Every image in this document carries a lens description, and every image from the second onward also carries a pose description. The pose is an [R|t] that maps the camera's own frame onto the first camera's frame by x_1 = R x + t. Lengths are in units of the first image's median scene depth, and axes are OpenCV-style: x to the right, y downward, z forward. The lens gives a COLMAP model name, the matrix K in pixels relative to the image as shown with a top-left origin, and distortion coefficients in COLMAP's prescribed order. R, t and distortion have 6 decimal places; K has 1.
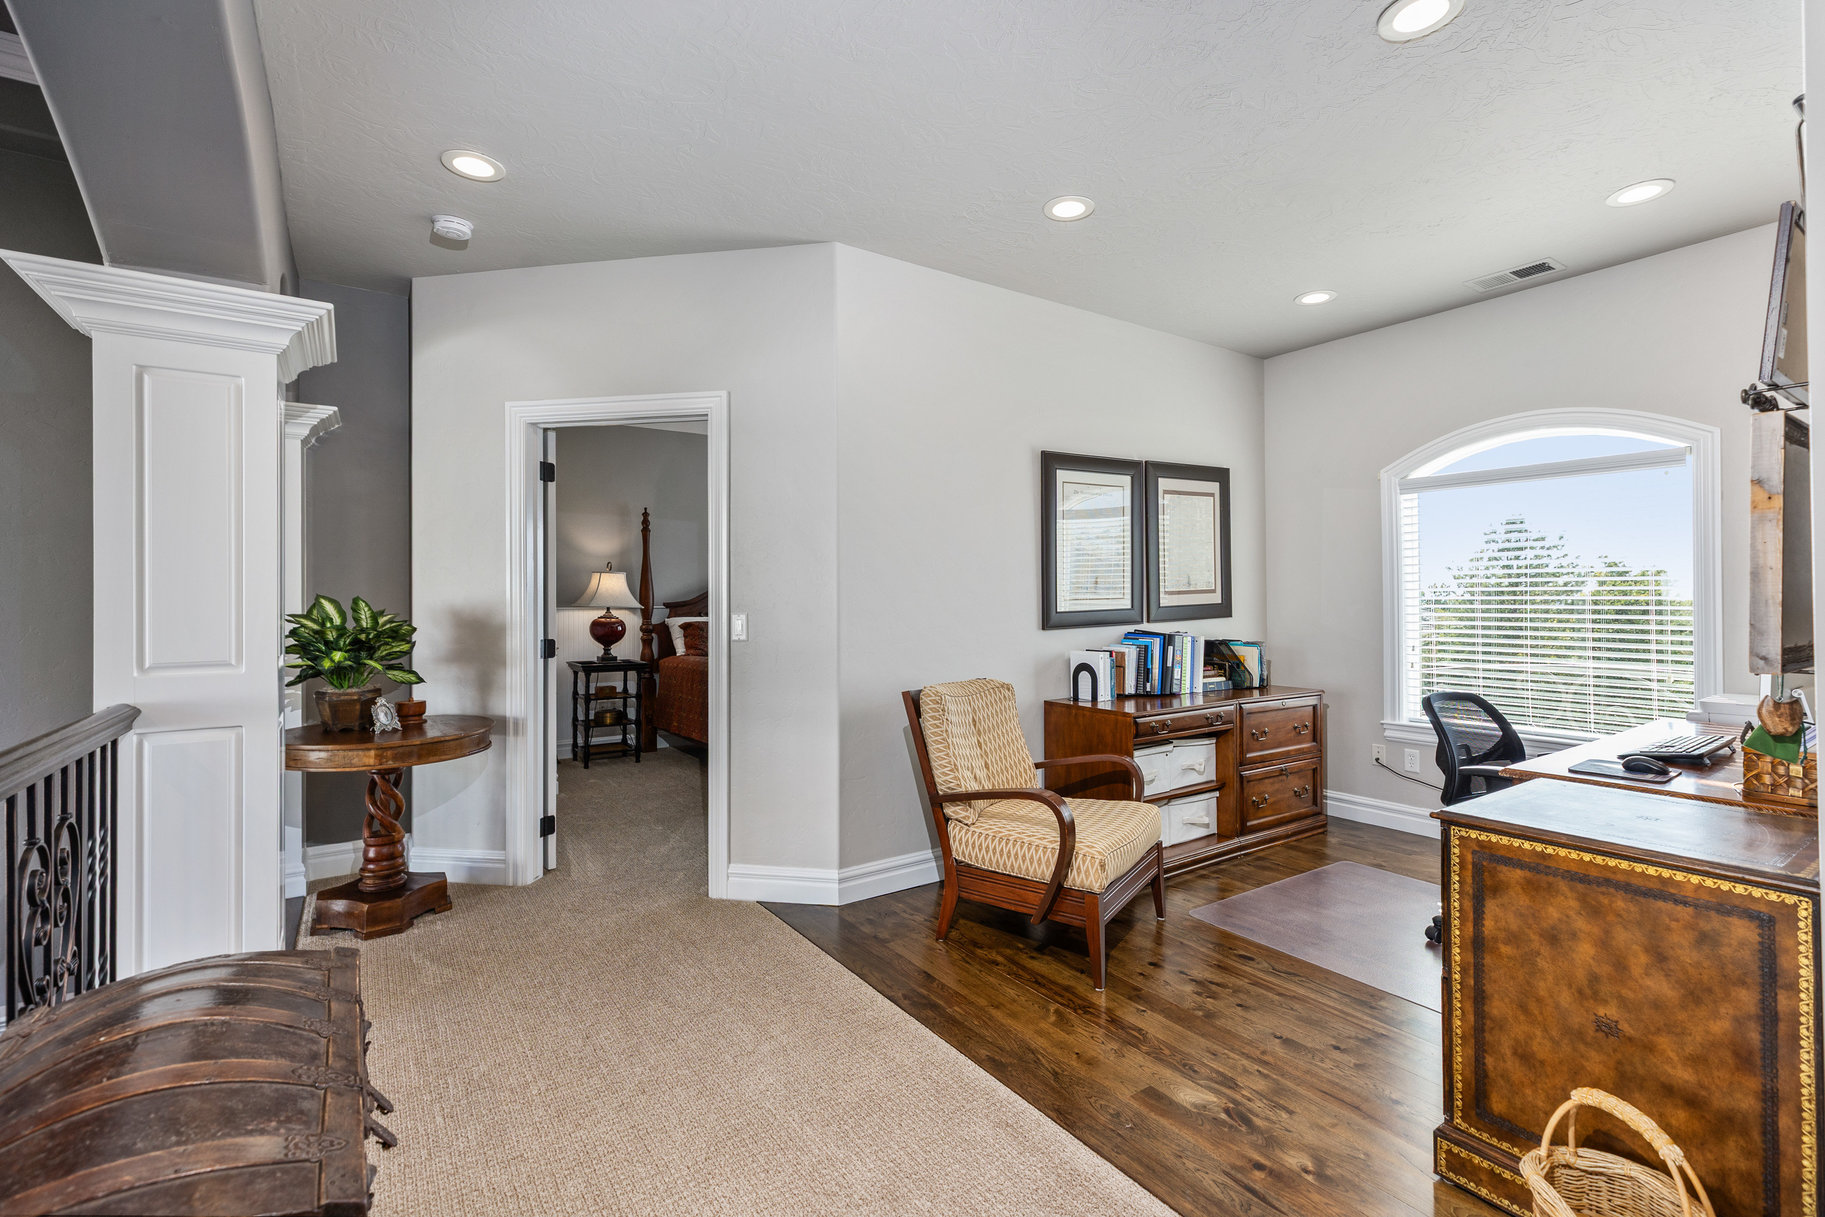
lens RADIAL K [[813.8, 0, 937.5], [0, 813.8, 600.1], [0, 0, 1]] dist [0.002902, 0.000211]
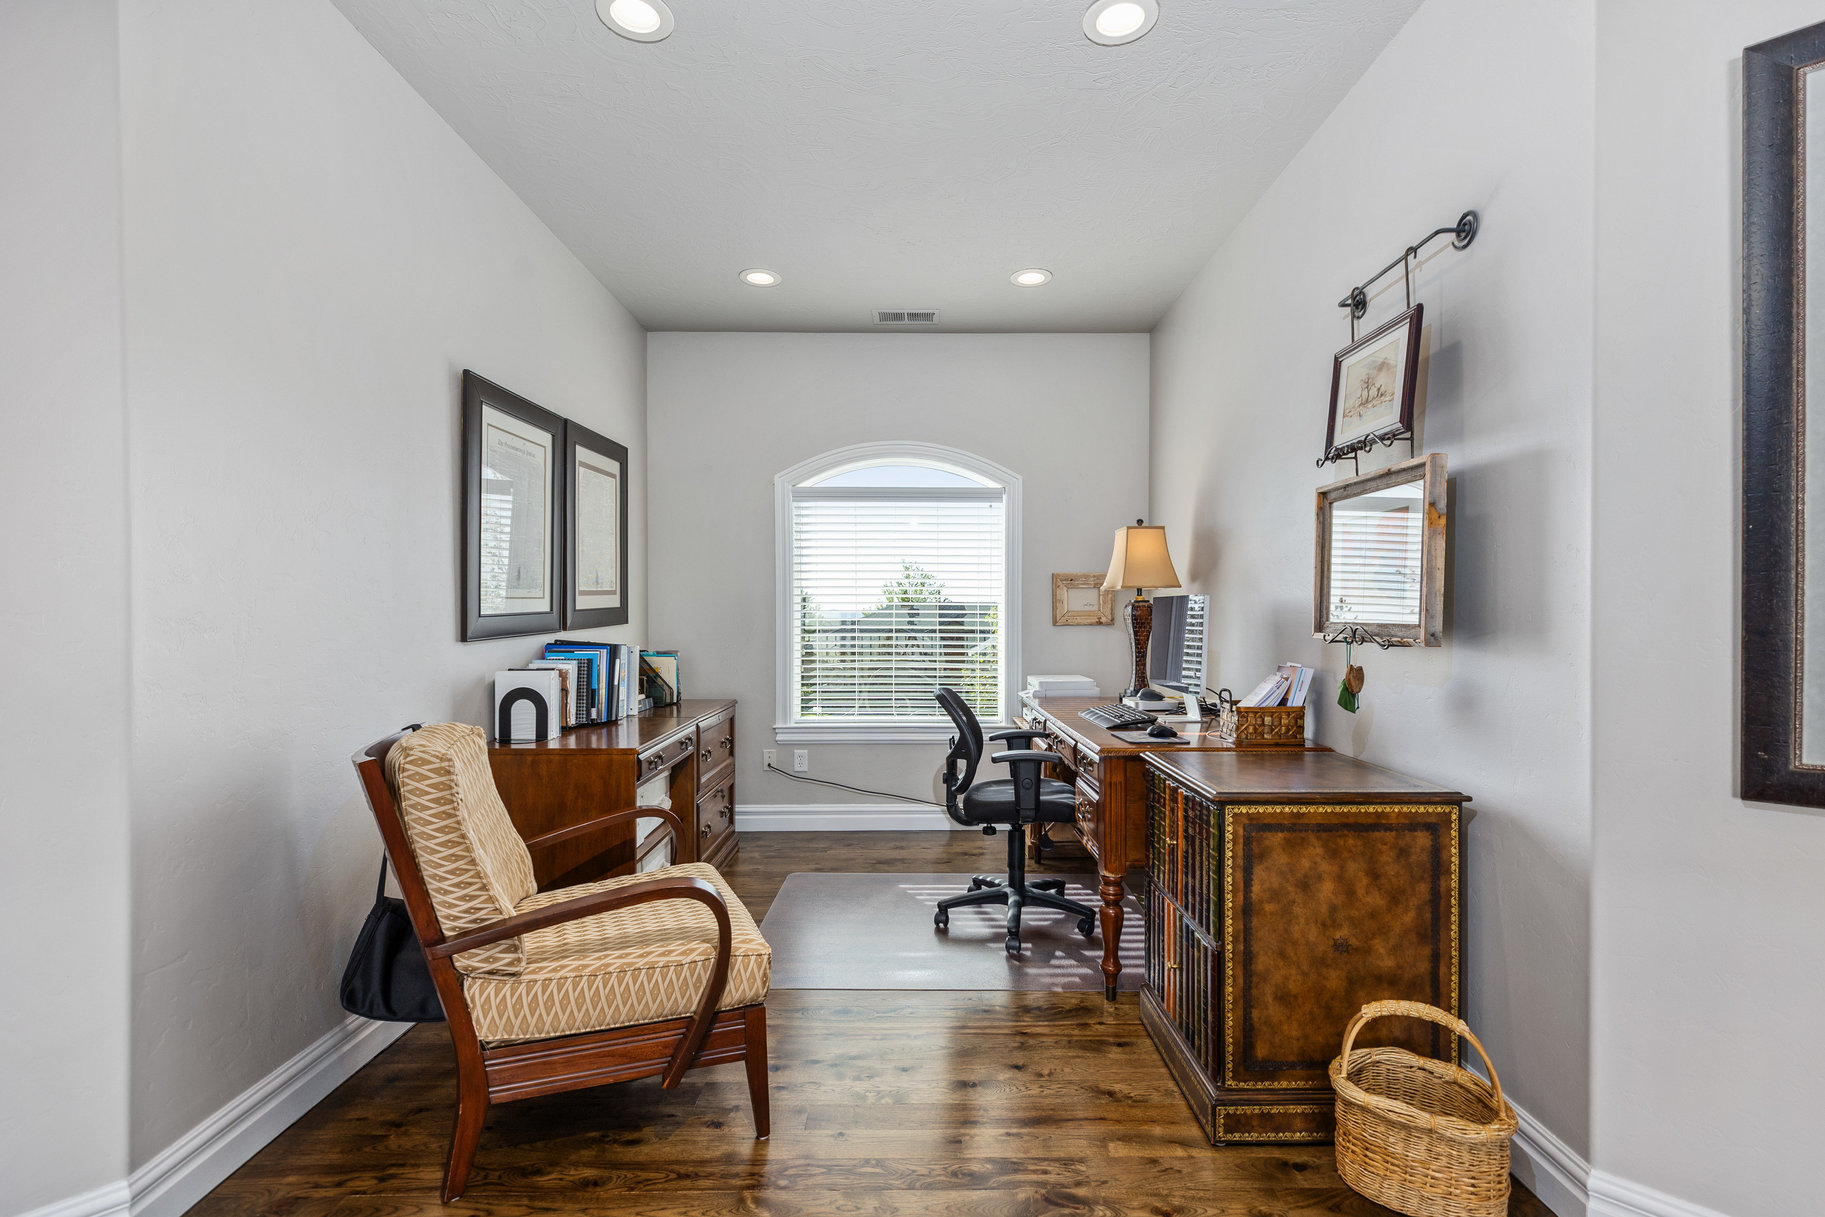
lens RADIAL K [[824.0, 0, 914.8], [0, 824.0, 619.0], [0, 0, 1]] dist [0.006199, 0.000387]
pose [[0.573762, -0.002302, 0.819019, -0.499599], [-0.002793, 0.999985, 0.004767, 0.032839], [-0.819017, -0.005023, 0.573747, 0.756284]]
